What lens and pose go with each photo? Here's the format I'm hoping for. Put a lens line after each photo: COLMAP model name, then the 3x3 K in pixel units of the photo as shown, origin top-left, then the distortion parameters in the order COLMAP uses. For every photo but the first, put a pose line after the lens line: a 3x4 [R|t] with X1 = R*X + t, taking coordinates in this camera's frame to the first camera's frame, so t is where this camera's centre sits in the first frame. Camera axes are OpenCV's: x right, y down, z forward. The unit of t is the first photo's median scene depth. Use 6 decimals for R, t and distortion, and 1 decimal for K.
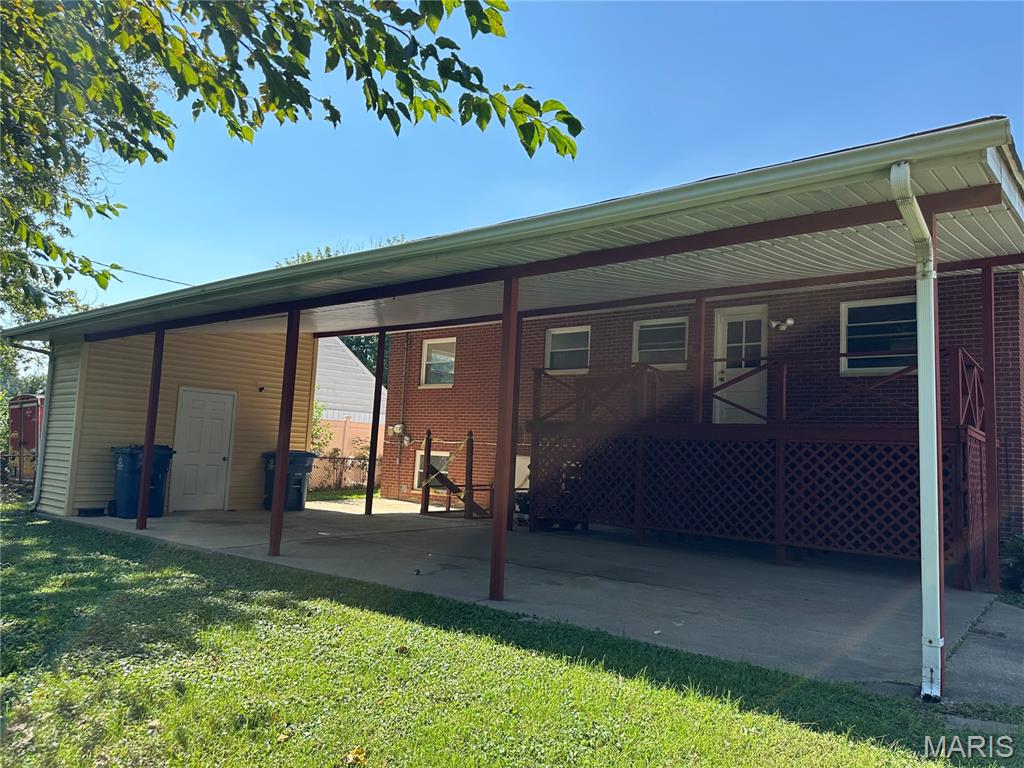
lens RADIAL K [[709.5, 0, 512.0], [0, 709.5, 384.0], [0, 0, 1]] dist [0.059200, -0.001184]
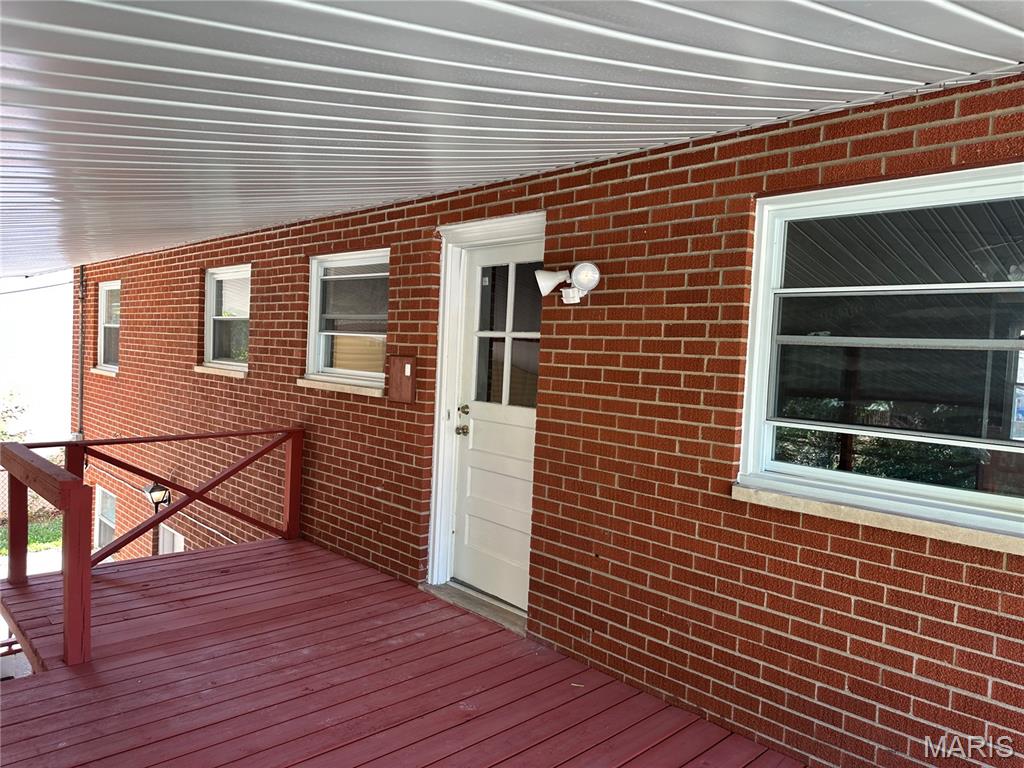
lens RADIAL K [[709.5, 0, 512.0], [0, 709.5, 384.0], [0, 0, 1]] dist [0.059200, -0.001184]
pose [[0.989727, 0.001513, -0.142964, 0.386464], [0.018829, 0.989855, 0.140830, -0.081853], [0.141726, -0.142075, 0.979657, 0.692628]]
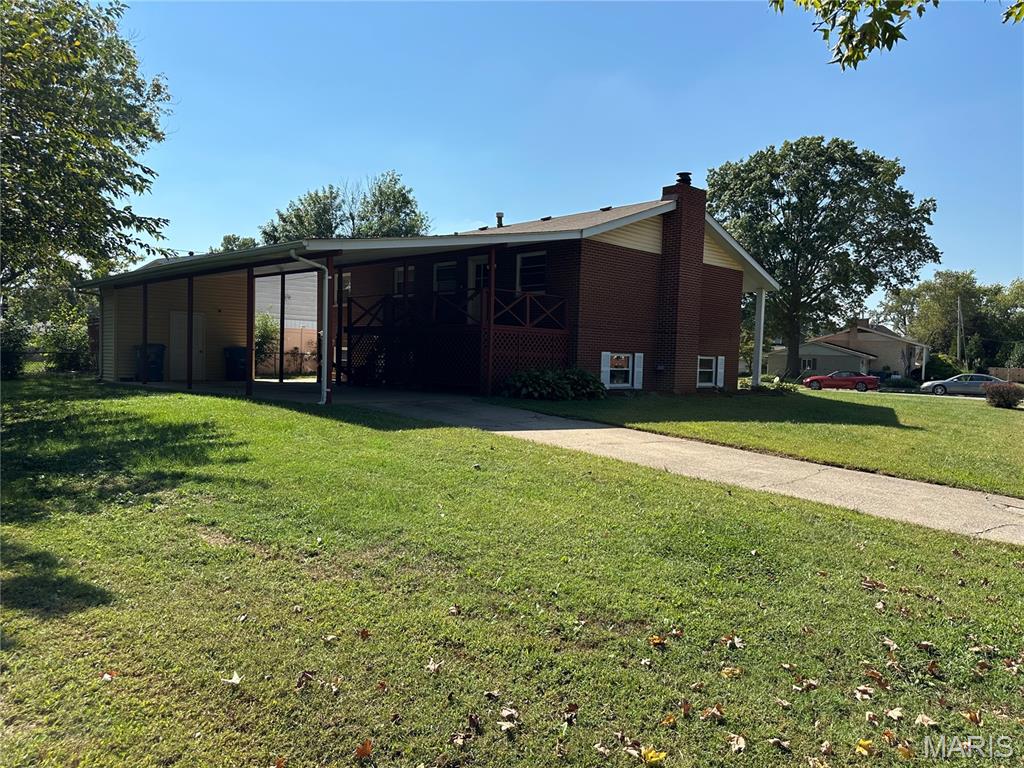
lens RADIAL K [[709.5, 0, 512.0], [0, 709.5, 384.0], [0, 0, 1]] dist [0.059200, -0.001184]
pose [[0.992754, -0.029753, -0.116420, 0.607639], [0.046102, 0.989025, 0.140371, -0.040464], [0.110966, -0.144721, 0.983231, -0.735766]]
